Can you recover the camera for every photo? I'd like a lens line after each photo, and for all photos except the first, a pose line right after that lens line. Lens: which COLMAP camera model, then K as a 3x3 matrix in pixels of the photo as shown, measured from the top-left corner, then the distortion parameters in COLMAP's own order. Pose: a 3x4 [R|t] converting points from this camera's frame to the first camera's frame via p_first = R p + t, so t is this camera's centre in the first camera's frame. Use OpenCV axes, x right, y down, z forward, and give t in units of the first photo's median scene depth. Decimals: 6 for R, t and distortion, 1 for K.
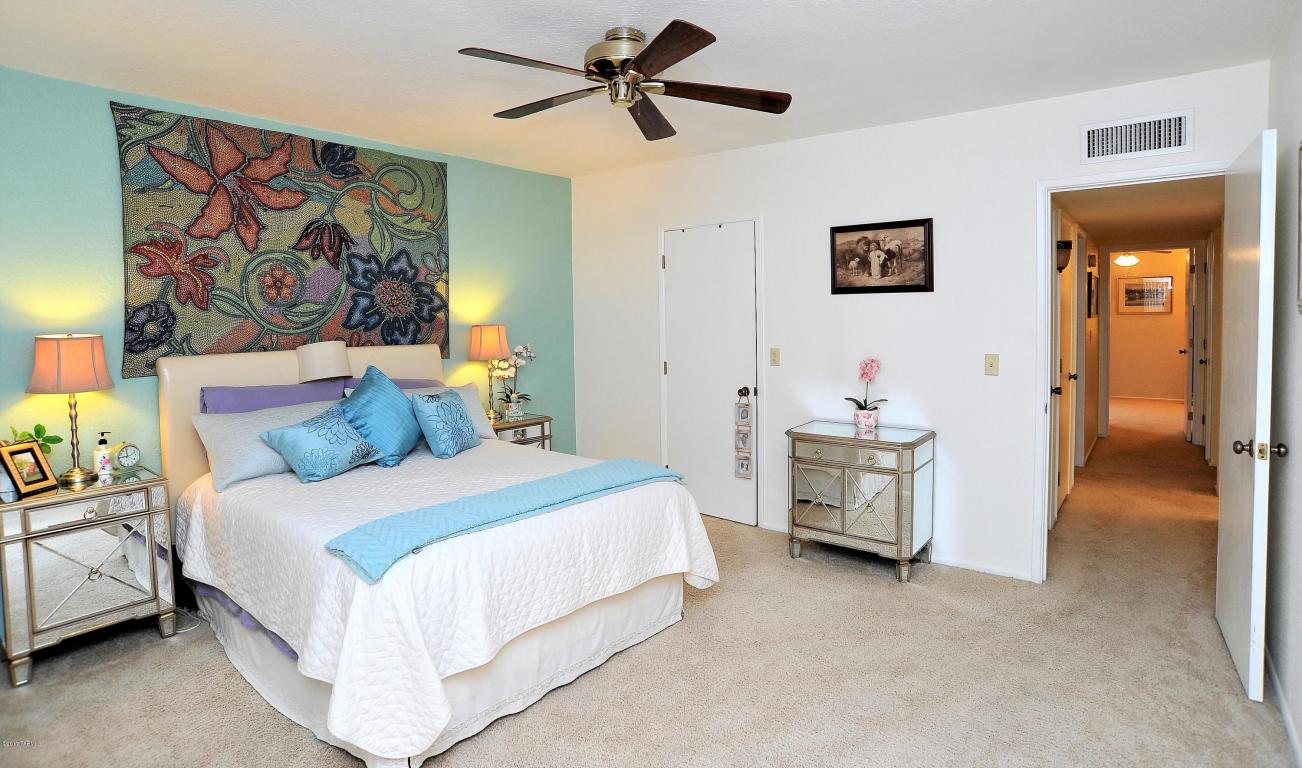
lens RADIAL K [[678.0, 0, 651.6], [0, 678.0, 383.1], [0, 0, 1]] dist [-0.066726, 0.013182]
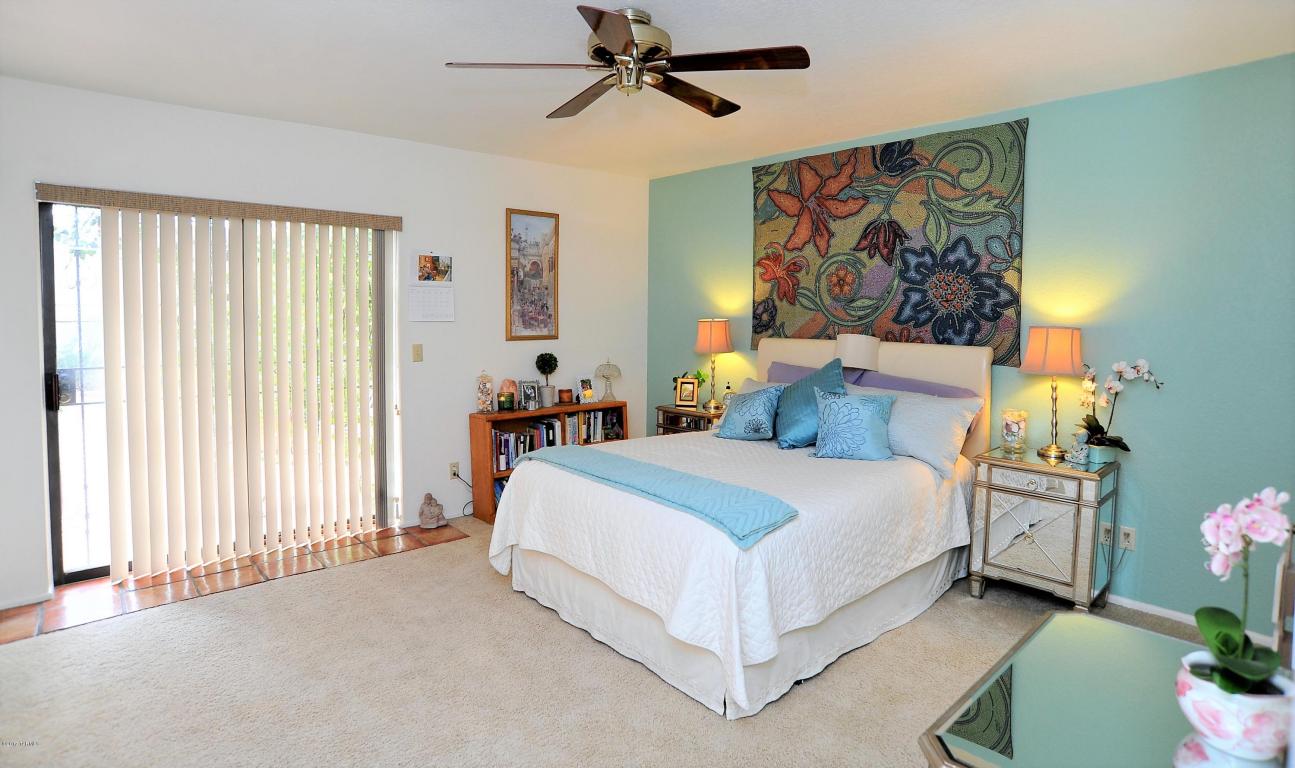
lens RADIAL K [[674.3, 0, 648.0], [0, 674.3, 377.4], [0, 0, 1]] dist [-0.066726, 0.013182]
pose [[-0.156379, 0.101125, -0.982507, 0.625363], [-0.105285, 0.987371, 0.118383, -0.084648], [0.982070, 0.121956, -0.143757, 0.819700]]
